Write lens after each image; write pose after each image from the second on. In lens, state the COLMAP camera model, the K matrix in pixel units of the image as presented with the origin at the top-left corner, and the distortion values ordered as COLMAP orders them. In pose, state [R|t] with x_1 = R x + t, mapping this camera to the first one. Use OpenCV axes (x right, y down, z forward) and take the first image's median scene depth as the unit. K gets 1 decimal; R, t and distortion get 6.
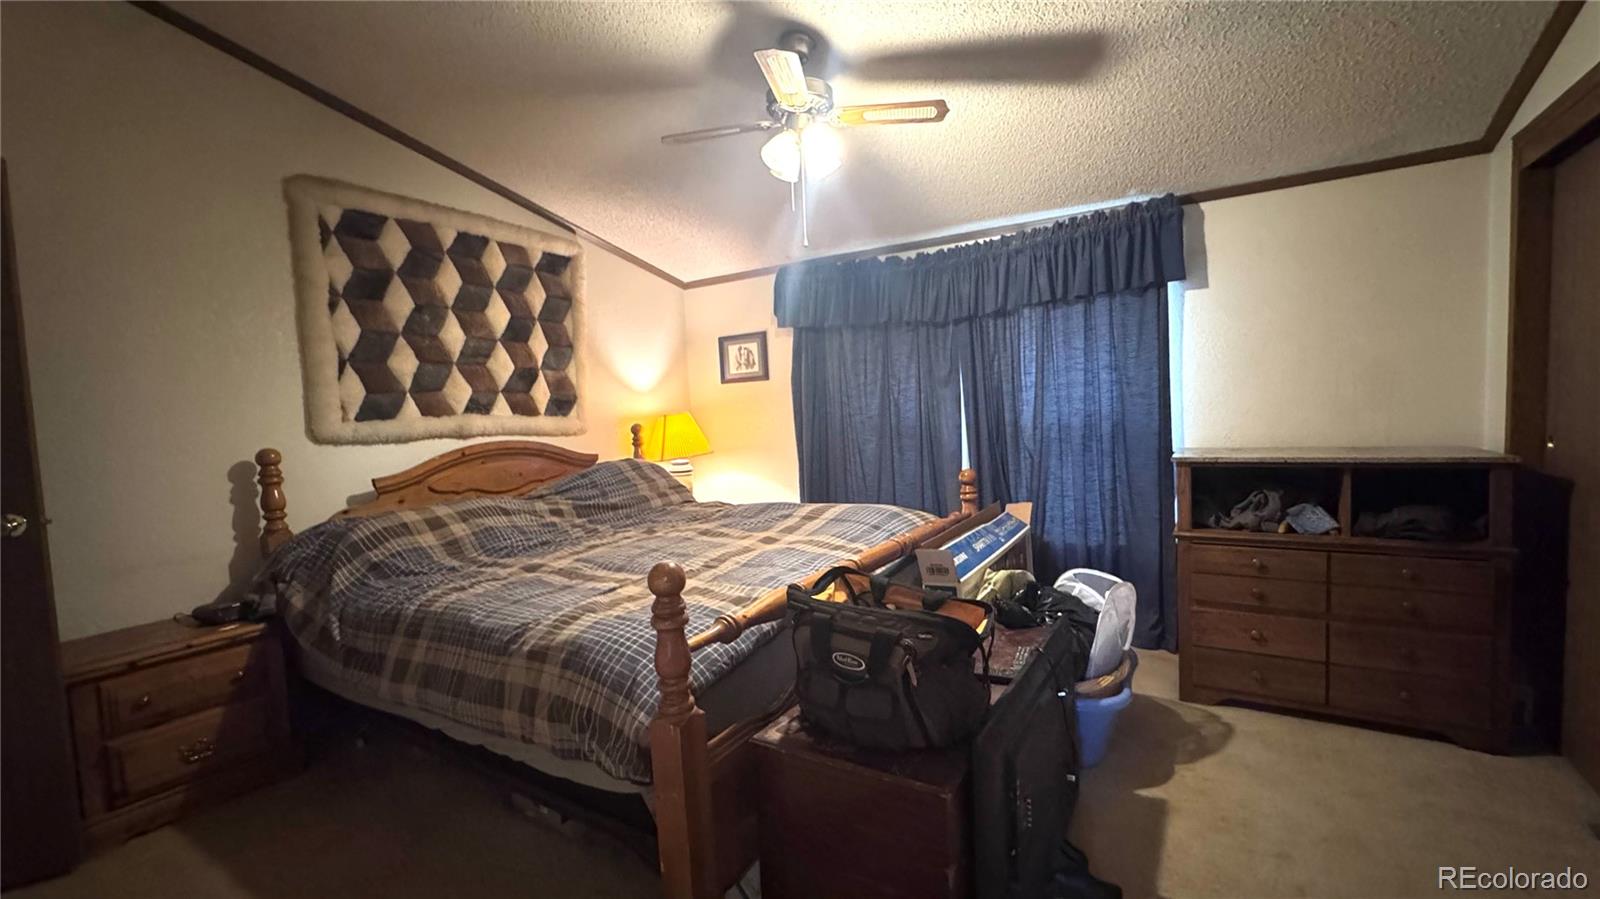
lens RADIAL K [[656.7, 0, 806.8], [0, 656.7, 451.7], [0, 0, 1]] dist [-0.003488, 0.000296]
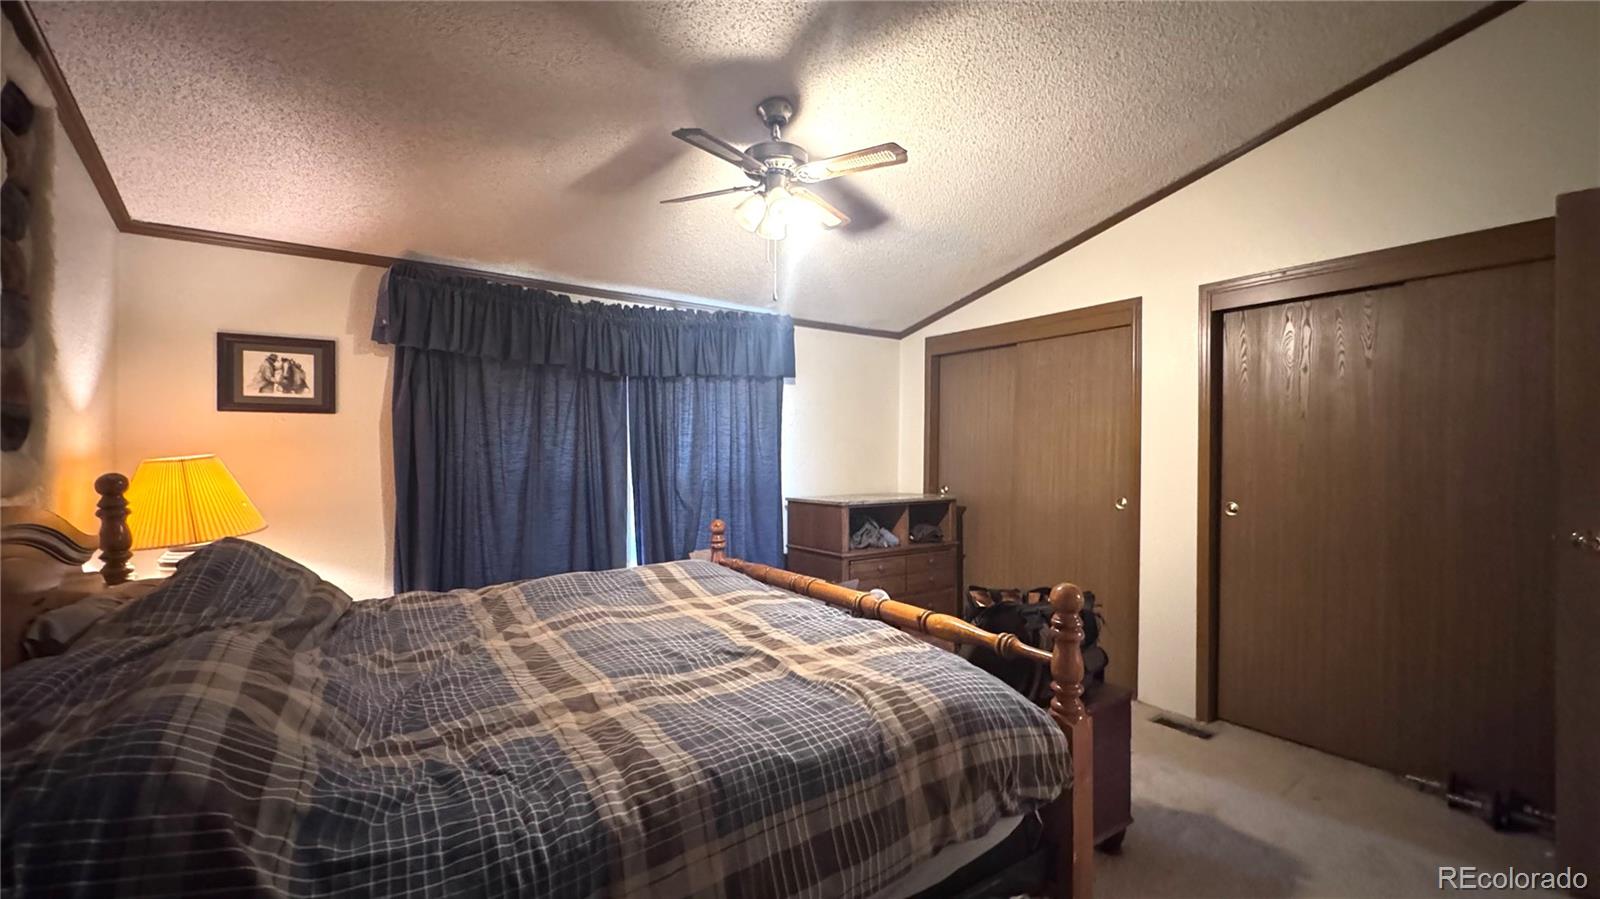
lens RADIAL K [[656.7, 0, 794.9], [0, 656.7, 447.6], [0, 0, 1]] dist [-0.003488, 0.000296]
pose [[0.412723, 0.053785, 0.909267, -0.569280], [0.041919, 0.996076, -0.077947, -0.001699], [-0.909892, 0.070286, 0.408848, 0.356649]]
